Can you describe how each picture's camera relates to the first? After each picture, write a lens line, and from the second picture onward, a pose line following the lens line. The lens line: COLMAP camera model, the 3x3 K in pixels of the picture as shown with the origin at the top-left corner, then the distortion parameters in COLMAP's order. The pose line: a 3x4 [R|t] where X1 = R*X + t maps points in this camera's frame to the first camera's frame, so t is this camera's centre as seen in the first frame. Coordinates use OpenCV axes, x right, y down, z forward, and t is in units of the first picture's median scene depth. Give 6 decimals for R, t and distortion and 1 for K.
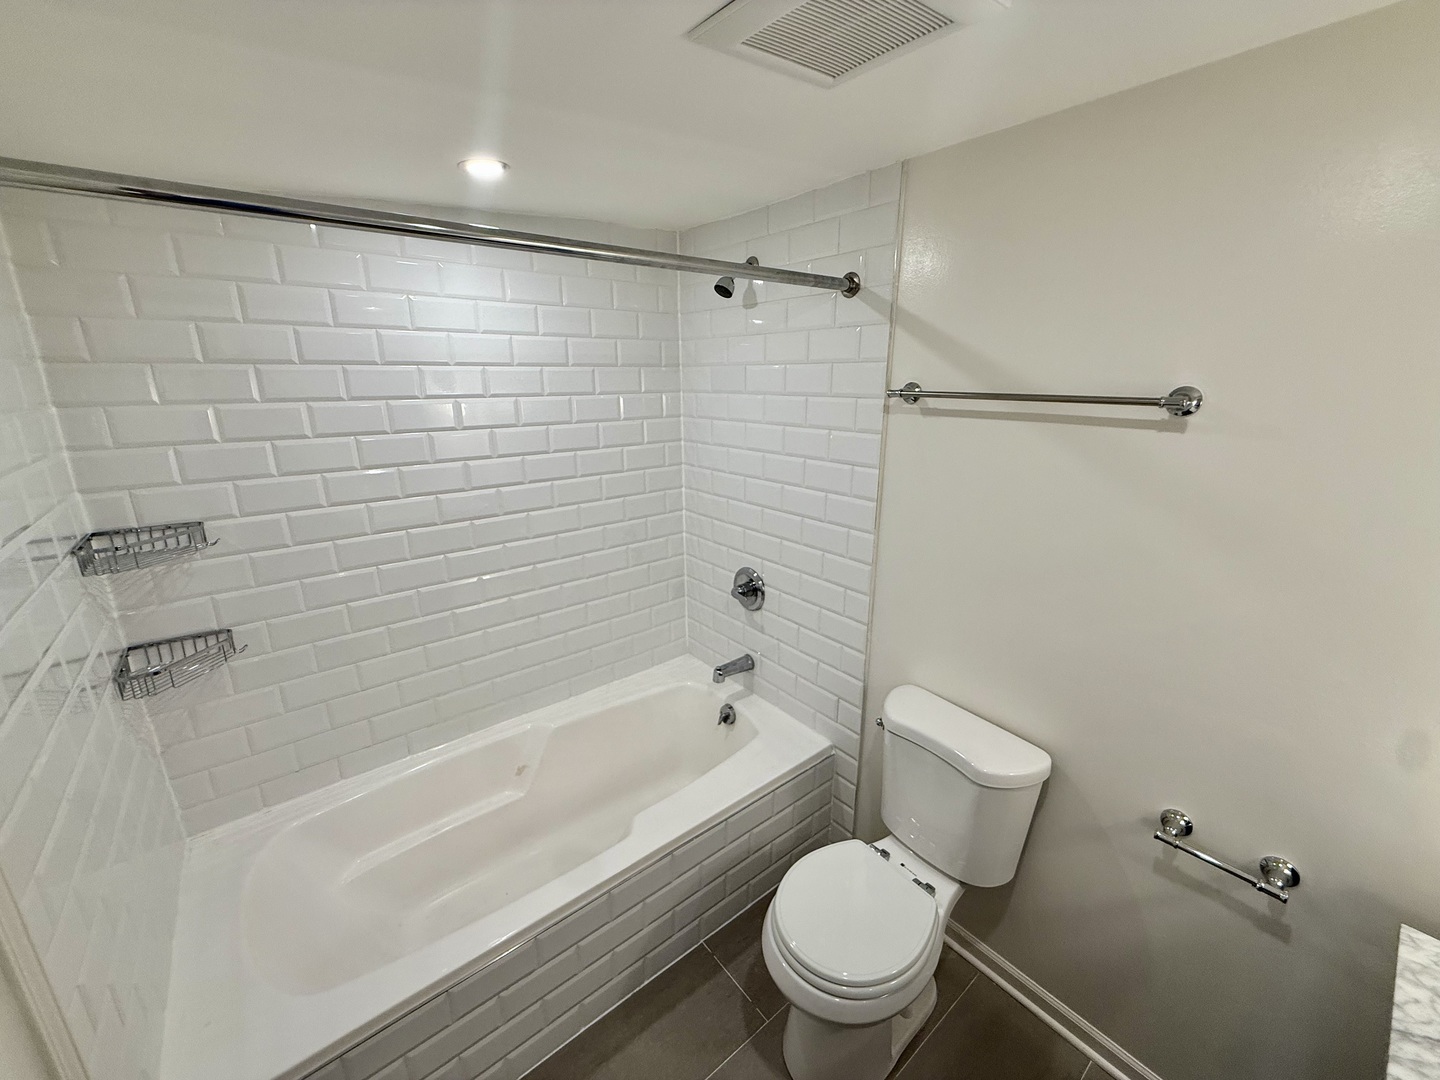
lens RADIAL K [[574.2, 0, 715.8], [0, 574.2, 537.3], [0, 0, 1]] dist [-0.000822, 0.000122]
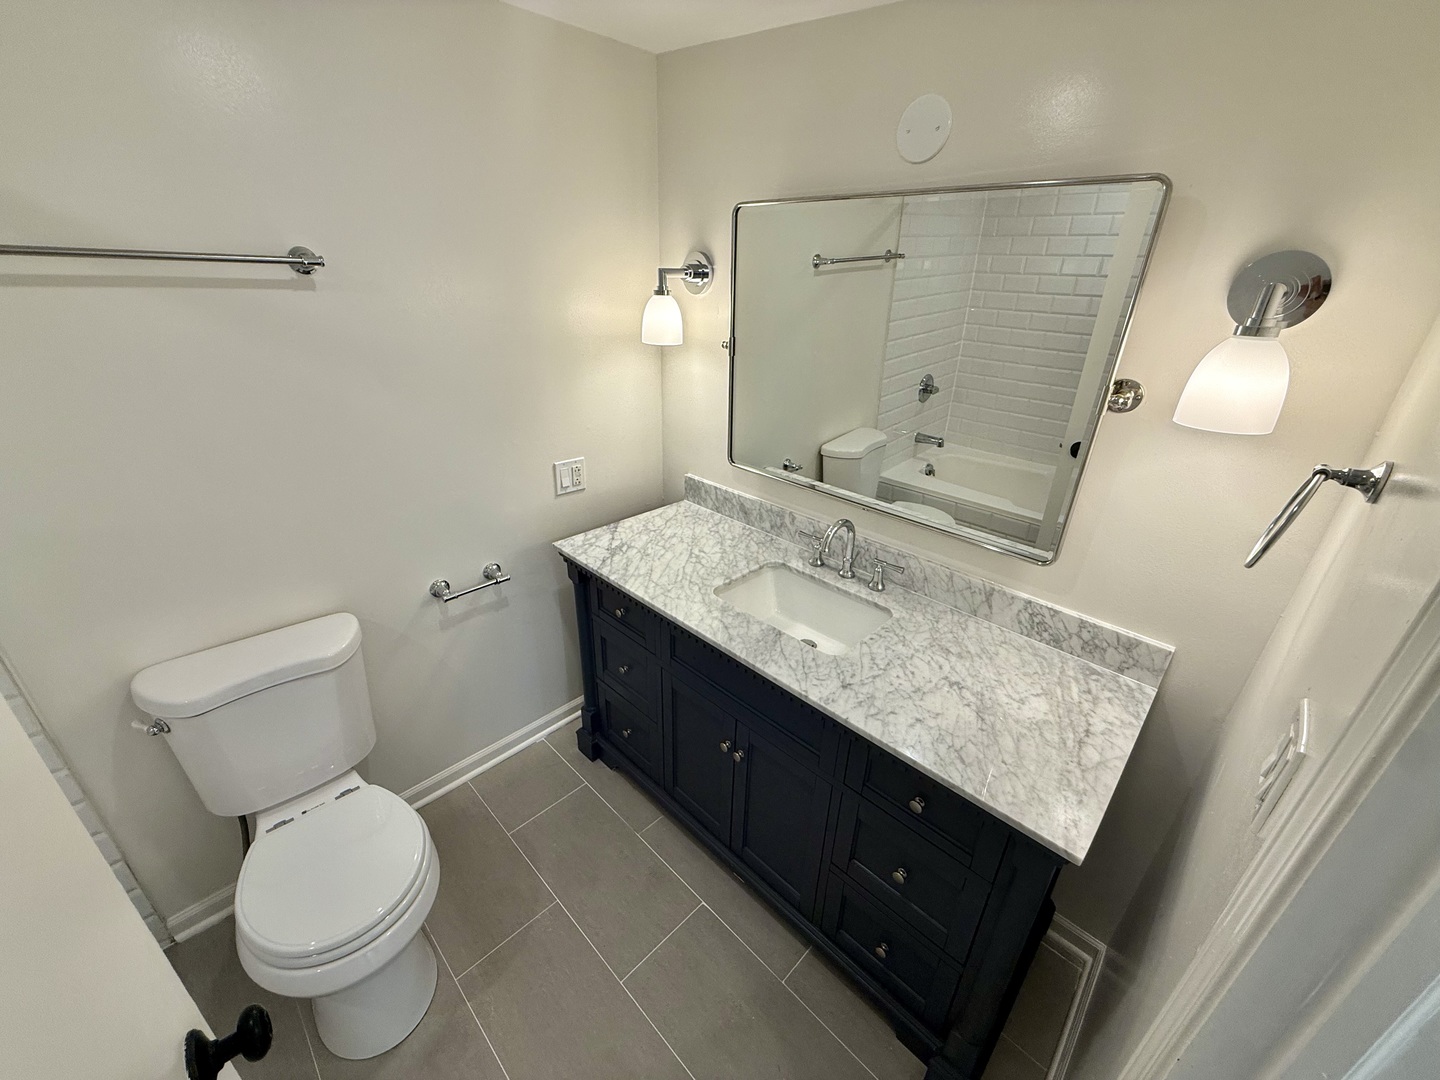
lens RADIAL K [[574.2, 0, 725.7], [0, 574.2, 538.0], [0, 0, 1]] dist [-0.000822, 0.000122]
pose [[-0.122643, -0.424102, 0.897272, -0.468231], [0.233448, 0.866401, 0.441419, -0.059670], [-0.964604, 0.263603, -0.007252, 0.304911]]
